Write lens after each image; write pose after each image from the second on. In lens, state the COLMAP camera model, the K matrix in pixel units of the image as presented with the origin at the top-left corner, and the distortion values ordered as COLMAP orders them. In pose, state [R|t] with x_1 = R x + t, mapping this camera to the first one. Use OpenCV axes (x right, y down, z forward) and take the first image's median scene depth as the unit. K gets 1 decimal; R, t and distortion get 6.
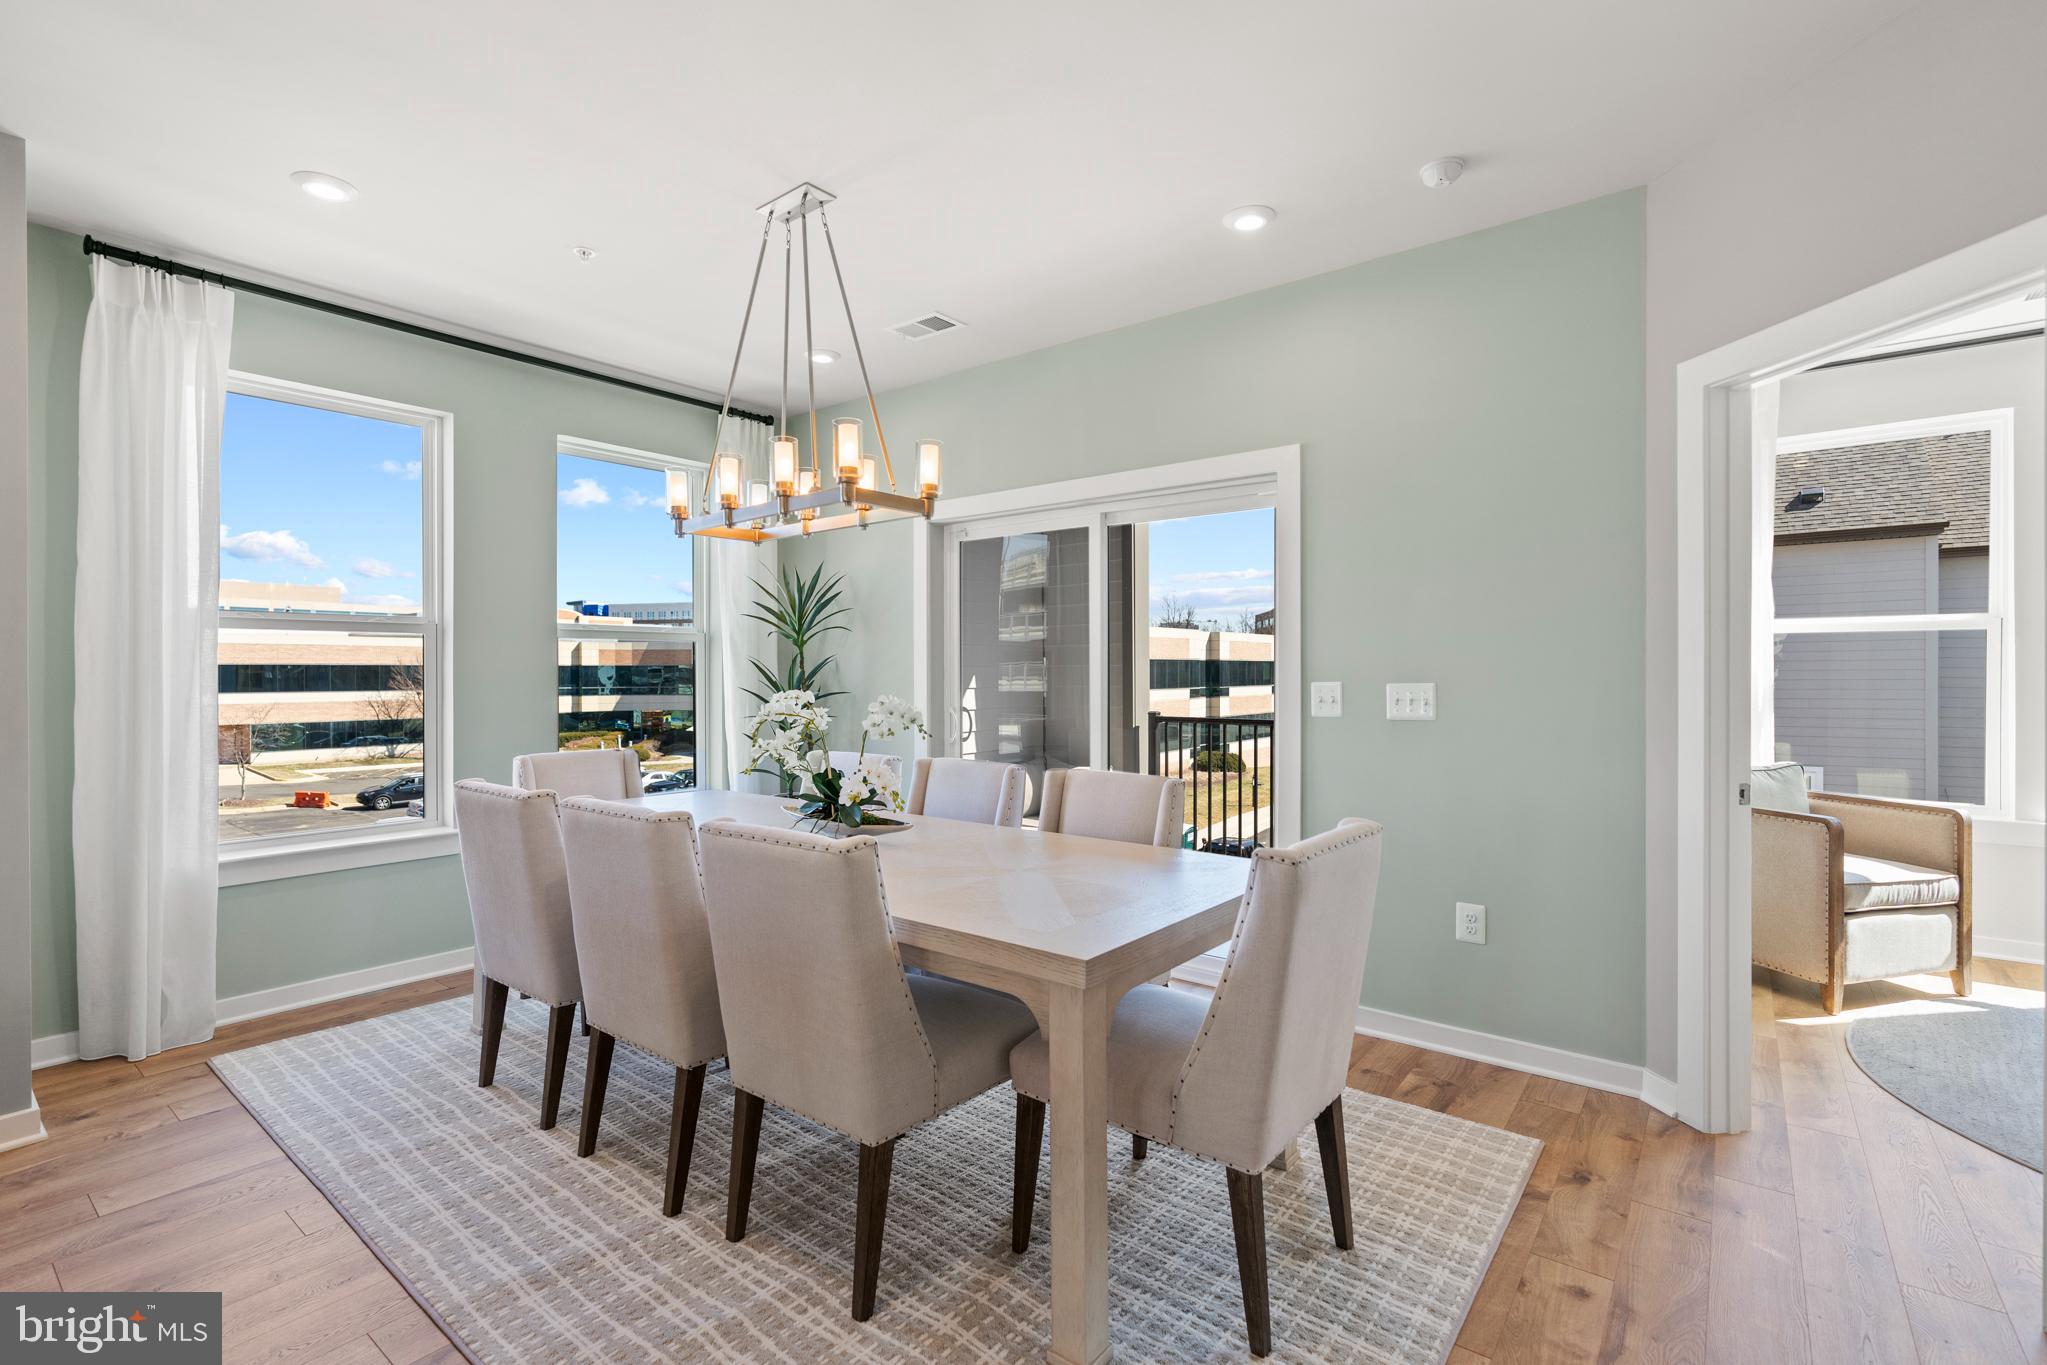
lens RADIAL K [[924.6, 0, 1022.4], [0, 924.6, 680.5], [0, 0, 1]] dist [-0.008292, 0.002445]
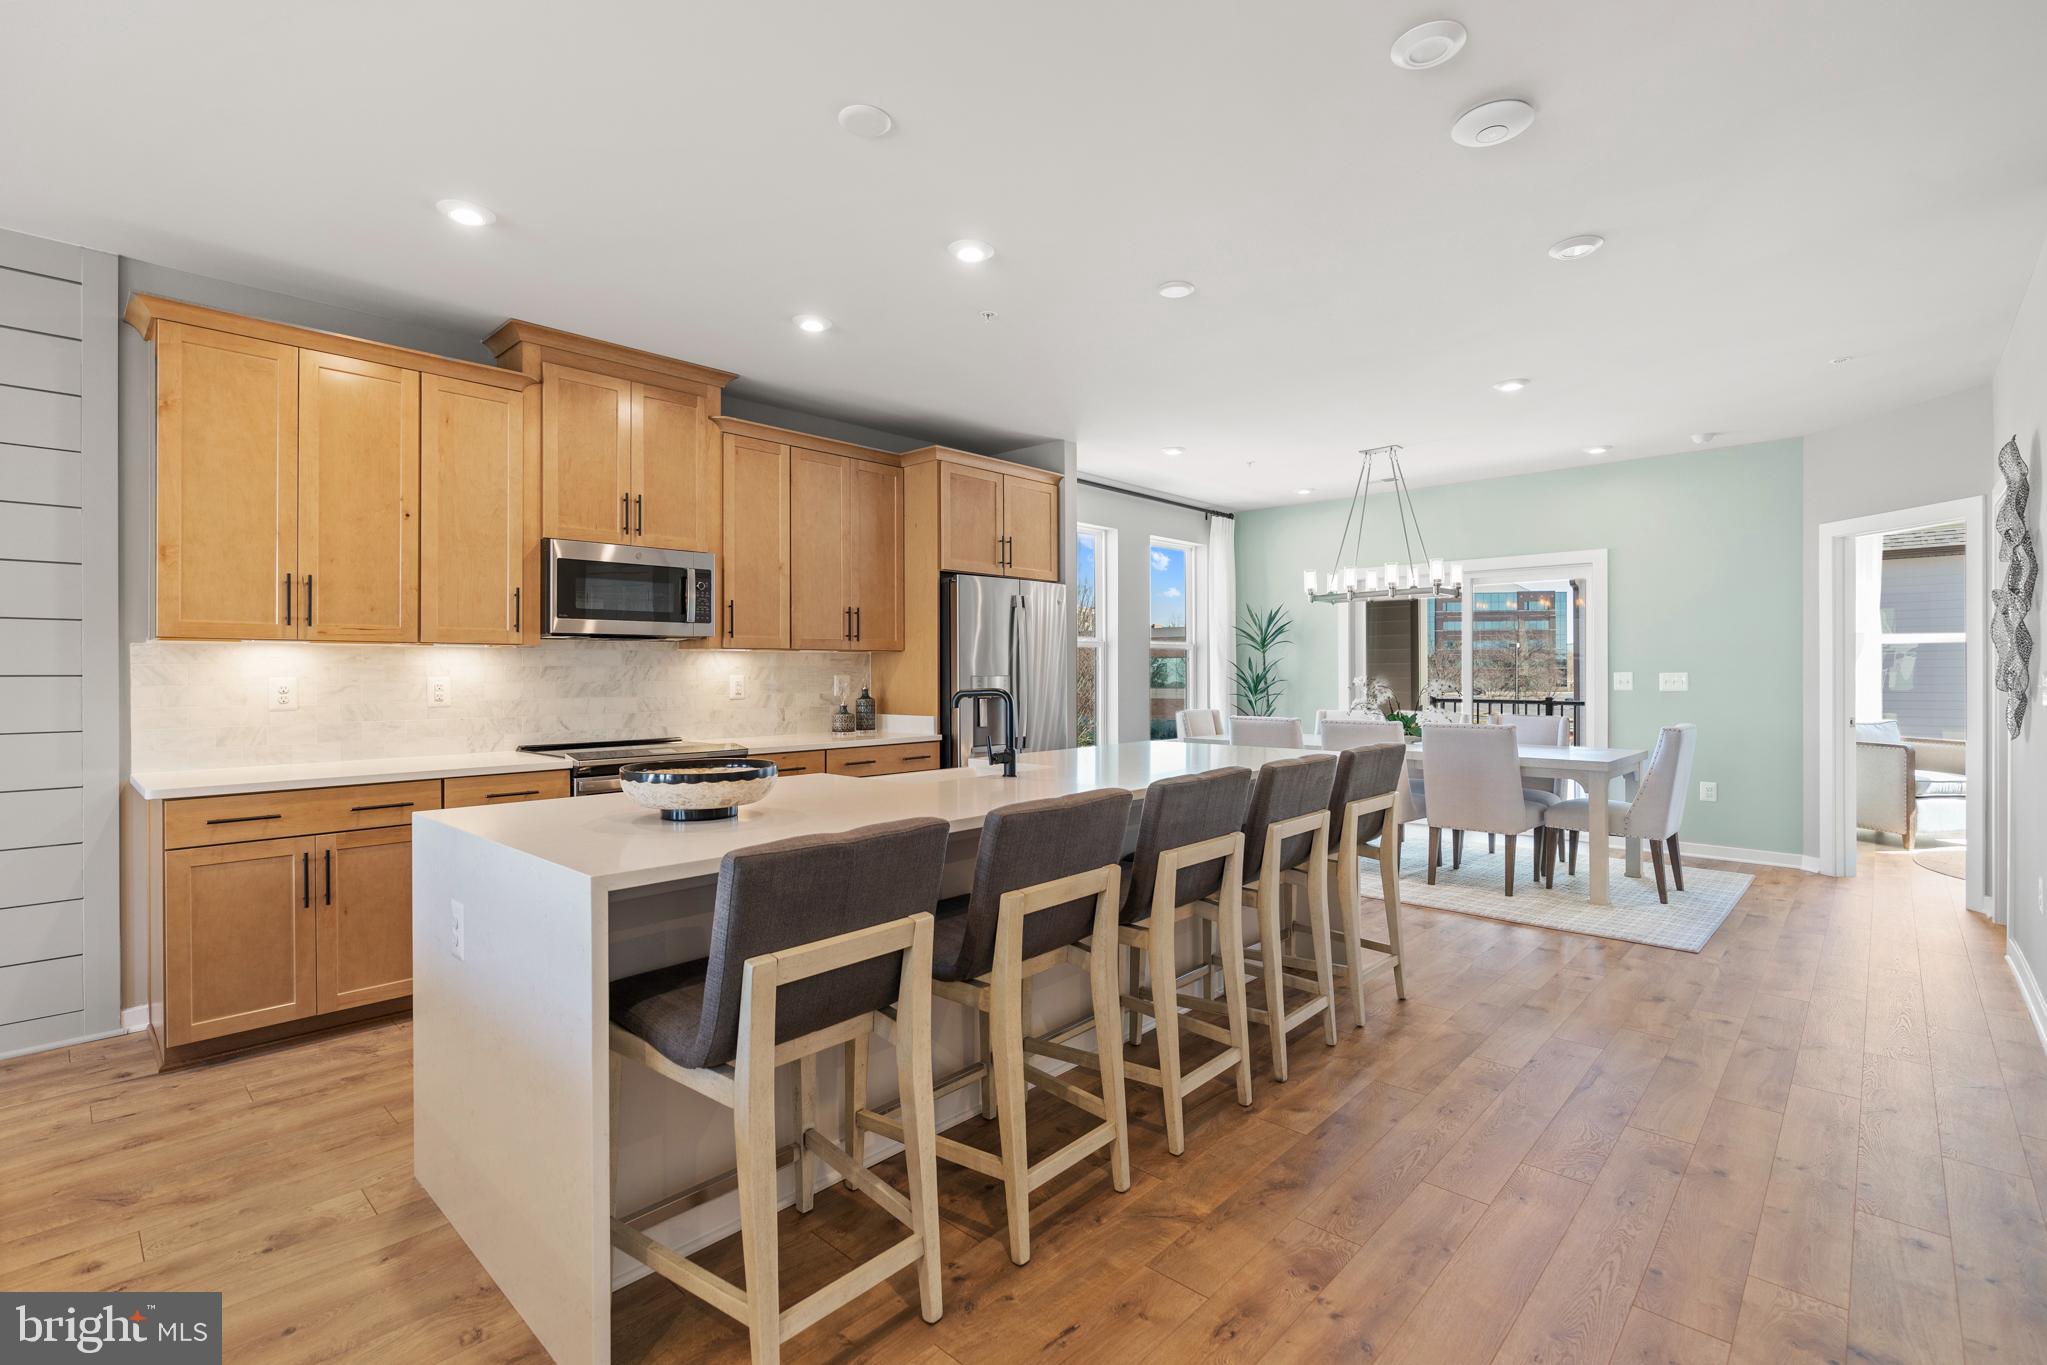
lens RADIAL K [[924.6, 0, 1021.9], [0, 924.6, 679.4], [0, 0, 1]] dist [-0.008292, 0.002445]
pose [[0.995599, 0.000797, -0.093707, -0.748323], [-0.000797, 1.000000, 0.000032, 0.017090], [0.093707, 0.000043, 0.995600, -1.045101]]
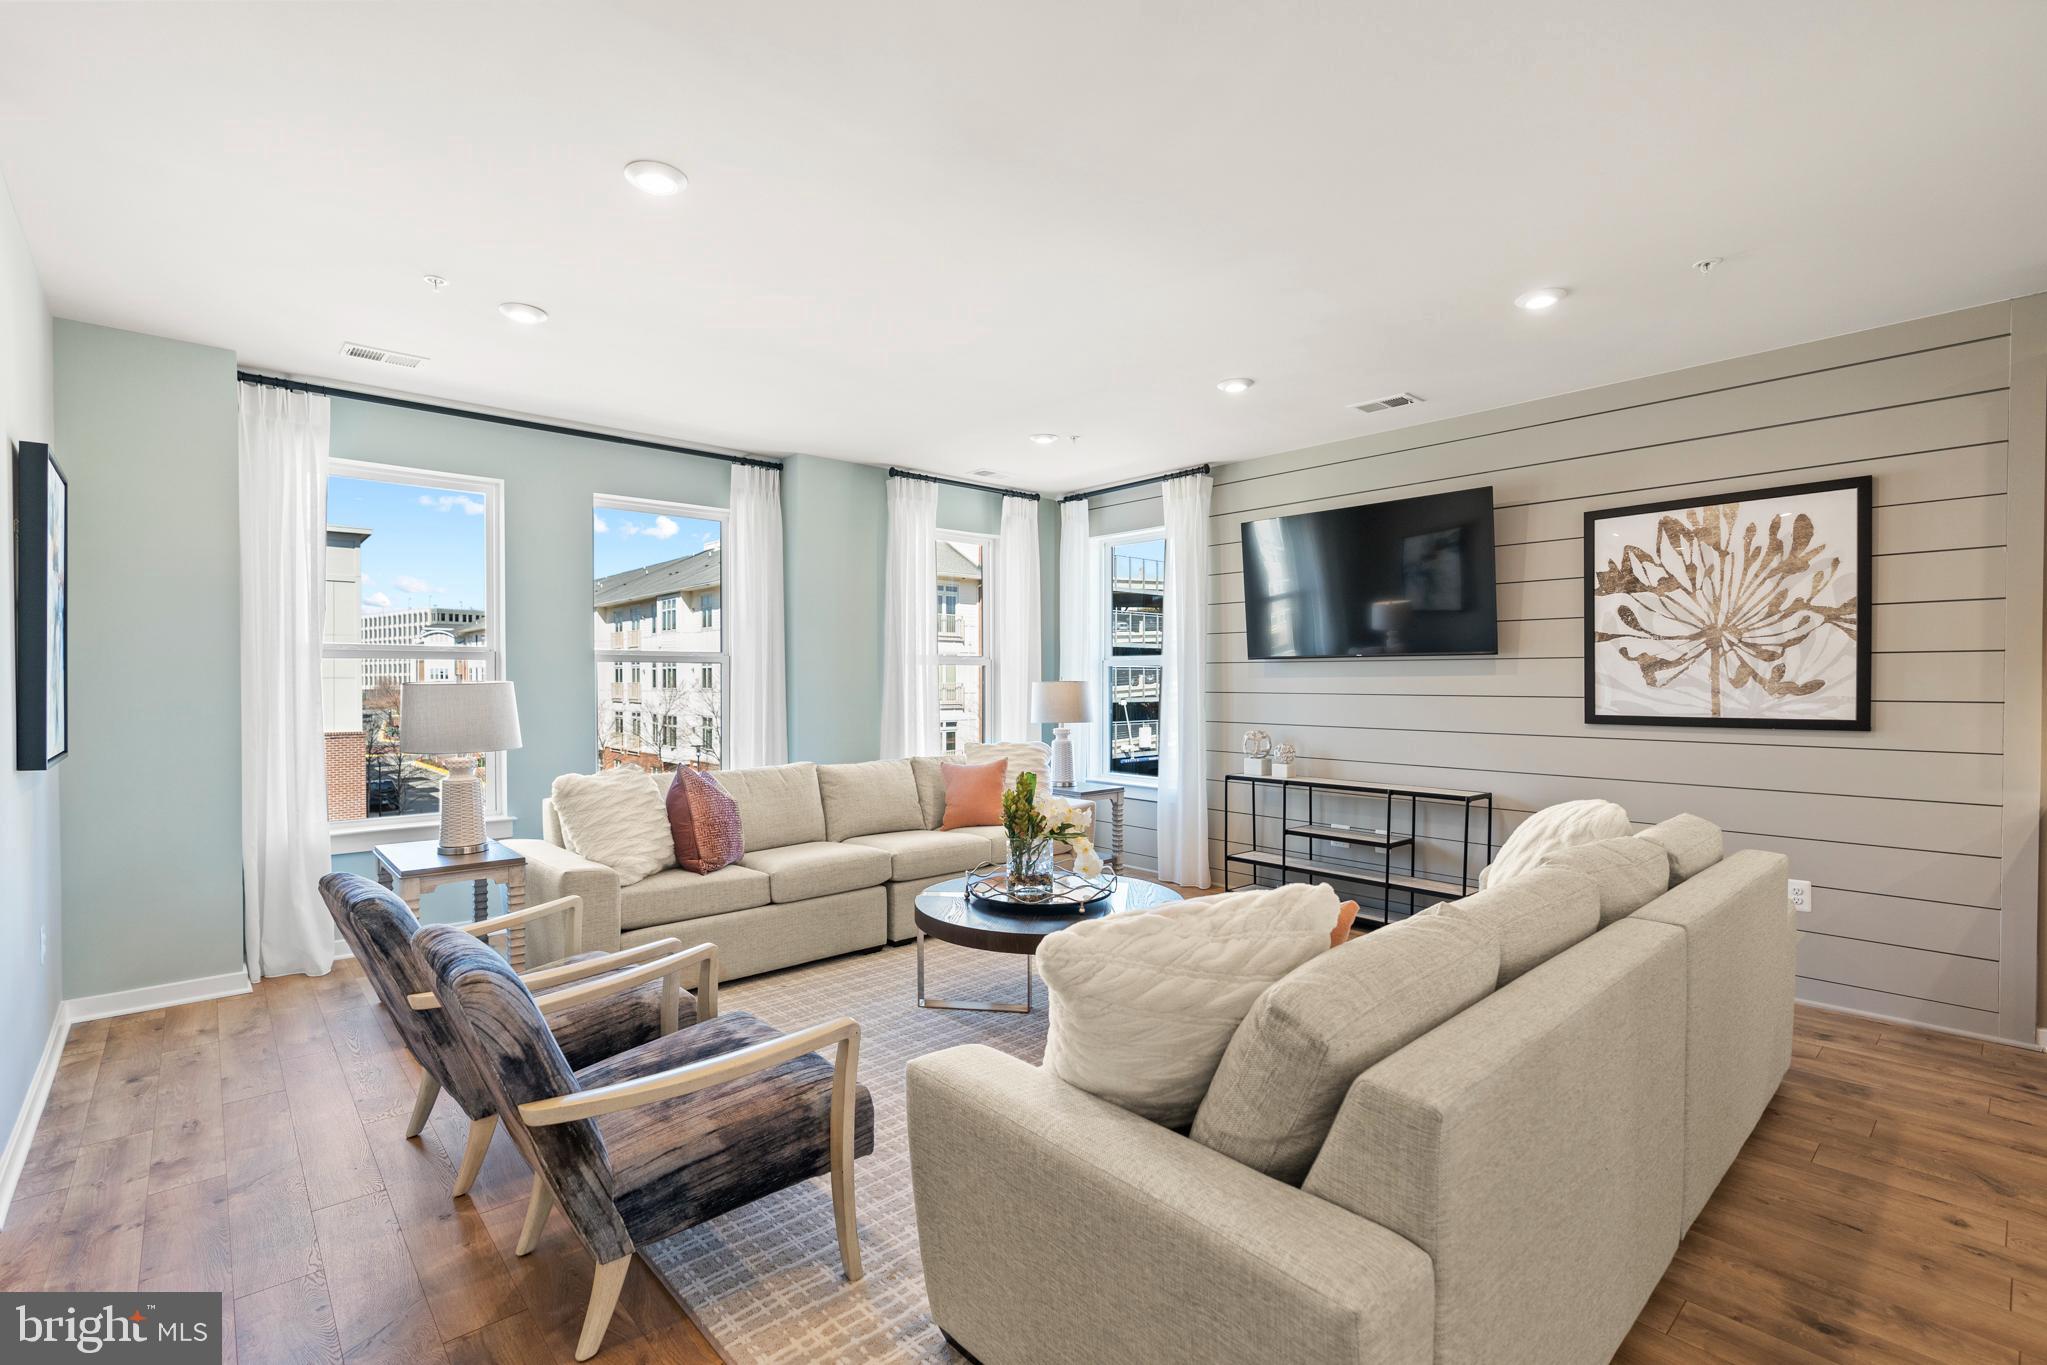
lens RADIAL K [[924.6, 0, 1008.6], [0, 924.6, 691.2], [0, 0, 1]] dist [-0.008292, 0.002445]
pose [[-0.182750, 0.015782, -0.983033, -0.601786], [-0.007620, 0.999818, 0.017468, -0.007496], [0.983130, 0.010683, -0.182597, -1.089783]]
